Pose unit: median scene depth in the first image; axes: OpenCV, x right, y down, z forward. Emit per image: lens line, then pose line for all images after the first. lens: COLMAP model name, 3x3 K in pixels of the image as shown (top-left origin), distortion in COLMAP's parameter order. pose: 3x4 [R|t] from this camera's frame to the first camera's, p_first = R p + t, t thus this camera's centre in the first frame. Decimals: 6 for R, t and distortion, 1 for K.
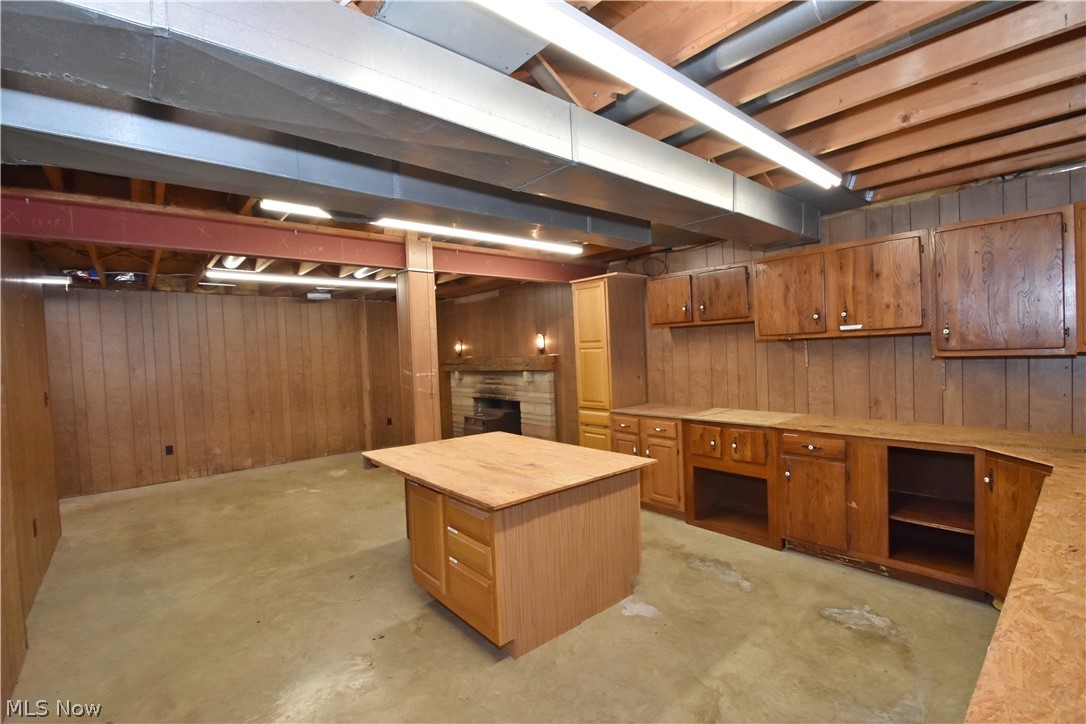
lens RADIAL K [[473.4, 0, 540.5], [0, 473.4, 366.2], [0, 0, 1]] dist [0.010565, -0.013760]
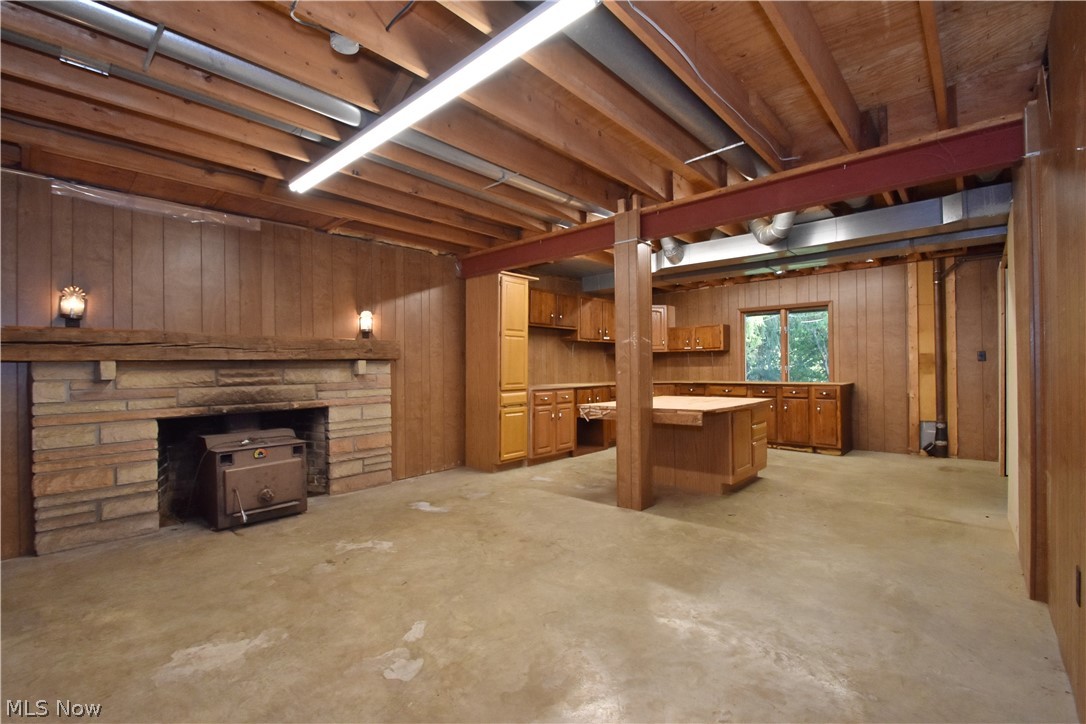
lens RADIAL K [[473.4, 0, 540.5], [0, 473.4, 366.2], [0, 0, 1]] dist [0.010565, -0.013760]
pose [[-0.120751, 0.041474, 0.991816, -0.982255], [0.046977, 0.998246, -0.036024, 0.074328], [-0.991571, 0.042243, -0.122488, 1.047645]]
